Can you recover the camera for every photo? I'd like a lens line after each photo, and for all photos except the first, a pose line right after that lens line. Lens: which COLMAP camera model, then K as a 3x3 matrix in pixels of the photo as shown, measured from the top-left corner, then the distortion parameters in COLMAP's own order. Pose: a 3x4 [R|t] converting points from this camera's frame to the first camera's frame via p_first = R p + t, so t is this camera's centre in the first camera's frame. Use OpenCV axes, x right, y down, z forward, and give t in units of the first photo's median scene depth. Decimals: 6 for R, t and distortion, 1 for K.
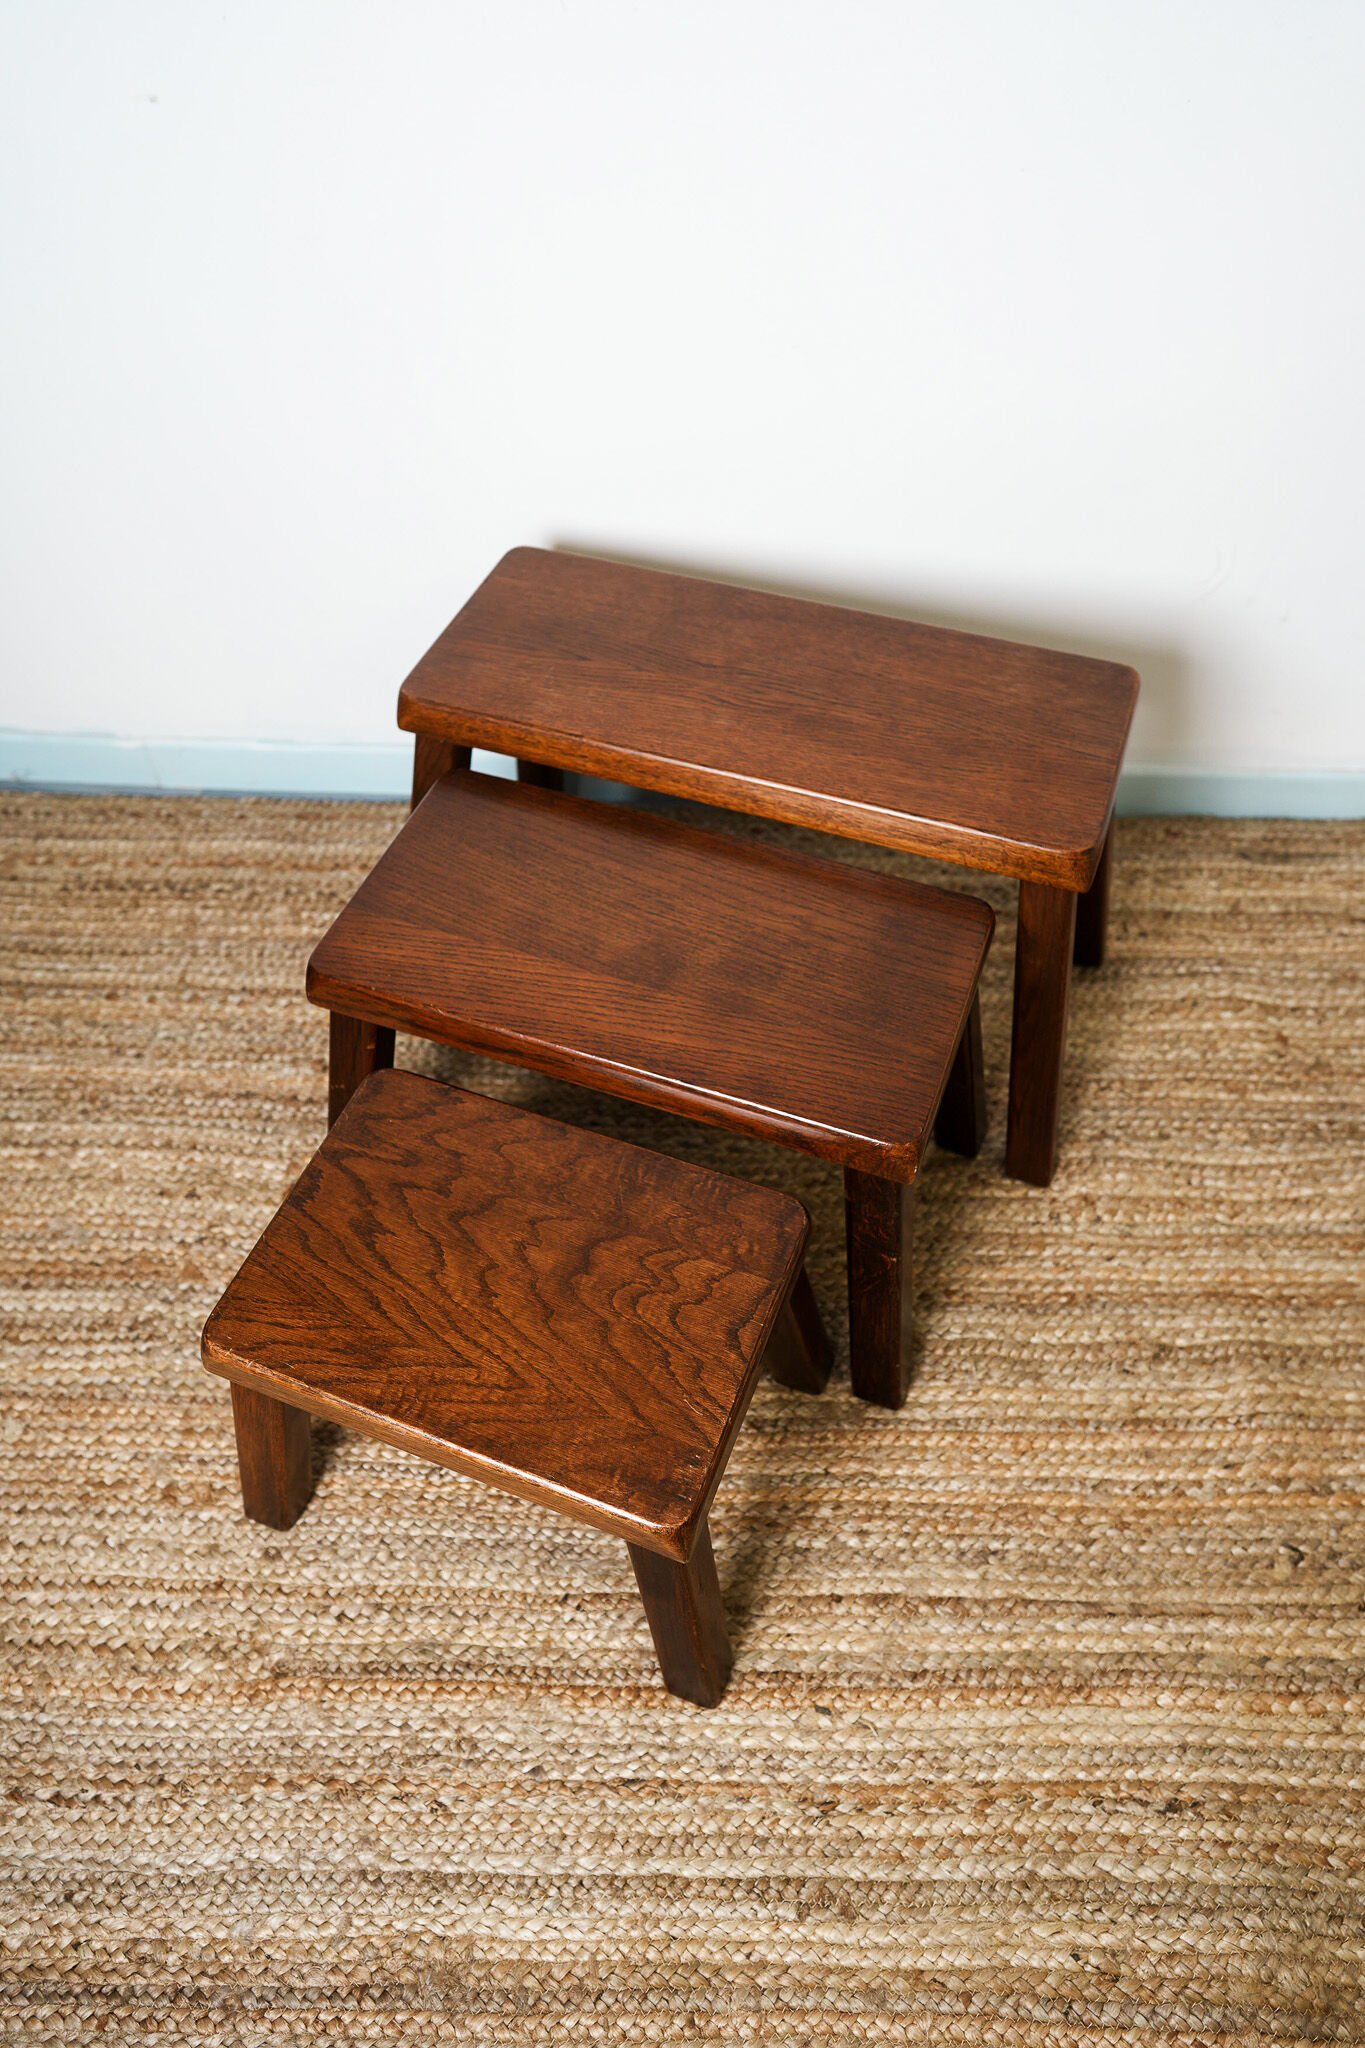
lens RADIAL K [[1360.8, 0, 670.6], [0, 1360.8, 1026.5], [0, 0, 1]] dist [-0.037191, 0.052026]
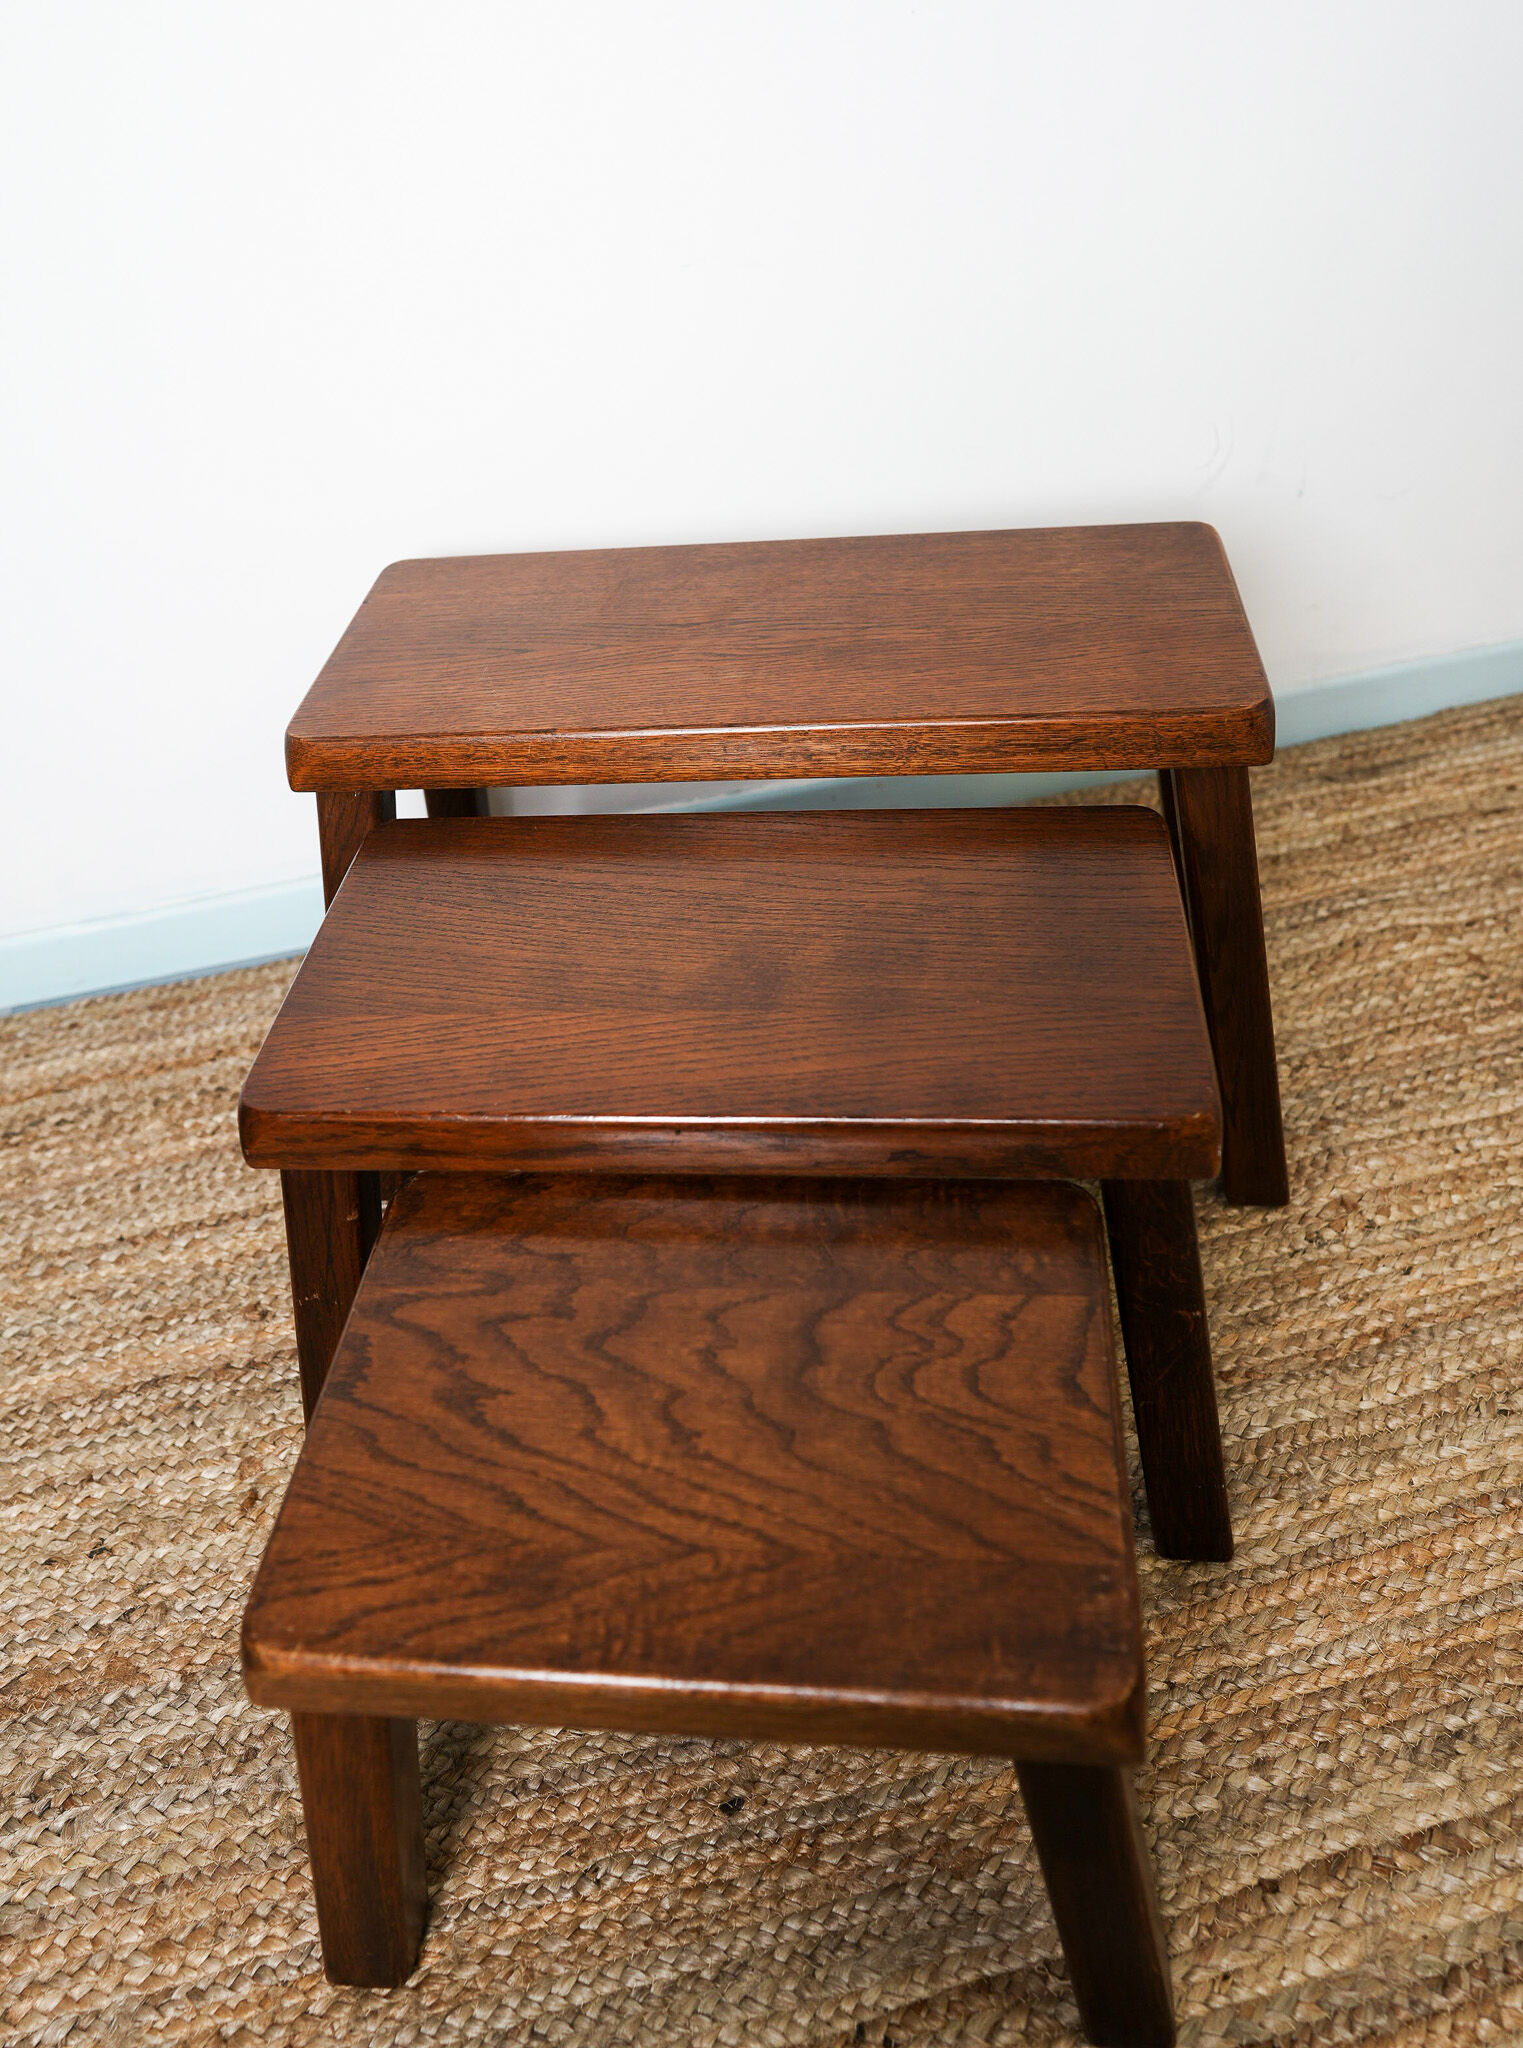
lens RADIAL K [[1524.9, 0, 753.4], [0, 1524.9, 902.9], [0, 0, 1]] dist [-0.037355, 0.051469]
pose [[0.961965, -0.222017, 0.159159, -0.112589], [0.252980, 0.943873, -0.212377, 0.075100], [-0.103074, 0.244563, 0.964139, 0.218983]]
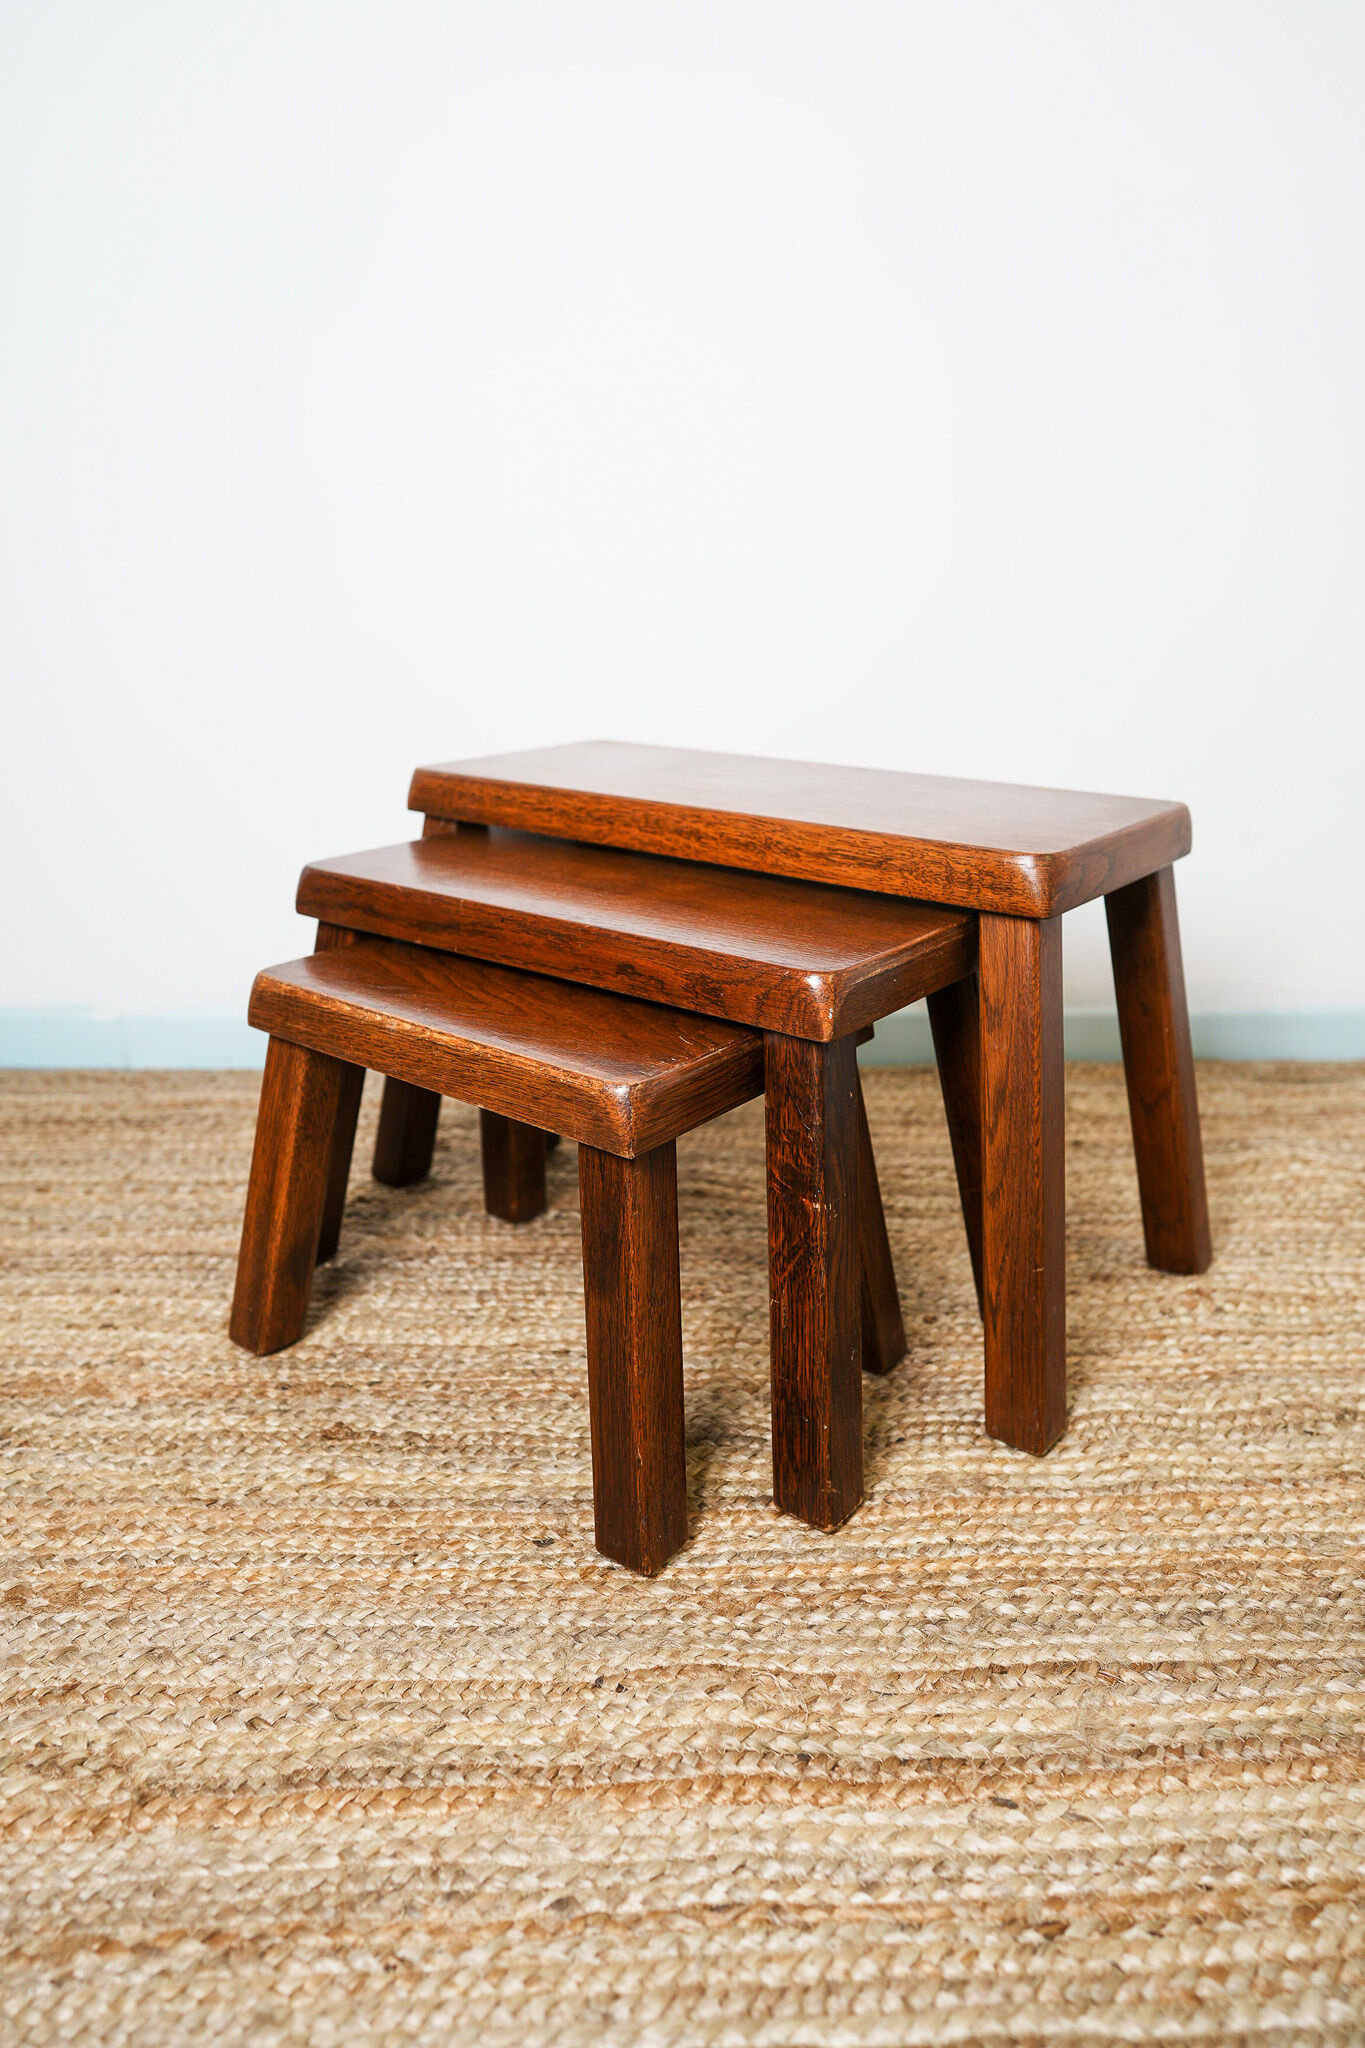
lens RADIAL K [[1360.8, 0, 670.6], [0, 1360.8, 1026.5], [0, 0, 1]] dist [-0.037191, 0.052026]
pose [[0.998478, -0.002486, 0.055094, -0.074077], [0.031321, 0.847799, -0.529392, 0.474563], [-0.045393, 0.530312, 0.846587, 0.246437]]
